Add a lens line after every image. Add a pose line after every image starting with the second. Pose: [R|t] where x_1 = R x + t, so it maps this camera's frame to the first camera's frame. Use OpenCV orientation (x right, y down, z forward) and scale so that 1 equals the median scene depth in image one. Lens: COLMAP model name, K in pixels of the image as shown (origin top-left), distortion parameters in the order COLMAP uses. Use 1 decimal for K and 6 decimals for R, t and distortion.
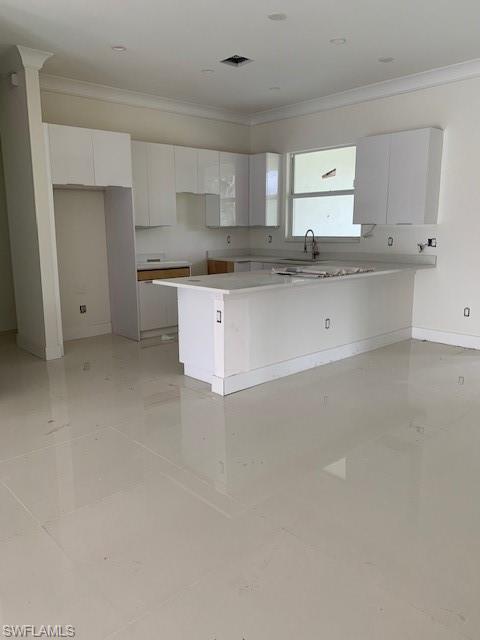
lens RADIAL K [[477.1, 0, 240.0], [0, 477.1, 320.0], [0, 0, 1]] dist [0.002300, 0.001800]
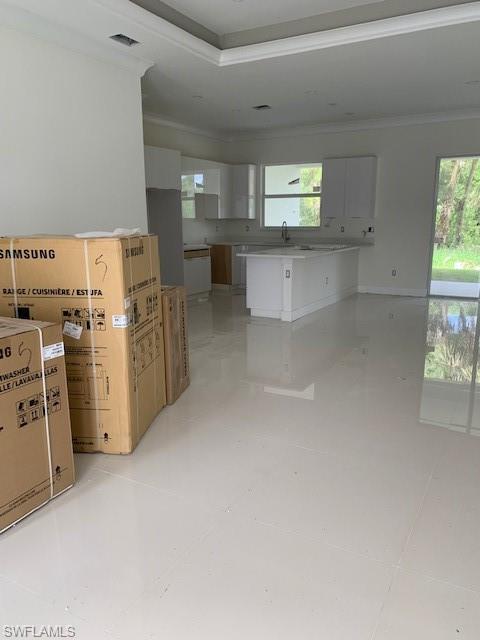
lens RADIAL K [[477.1, 0, 240.0], [0, 477.1, 320.0], [0, 0, 1]] dist [0.002300, 0.001800]
pose [[0.956314, -0.057235, 0.286684, -0.396056], [0.053900, 0.998356, 0.019516, 0.064994], [-0.287329, -0.003211, 0.957826, -0.302895]]
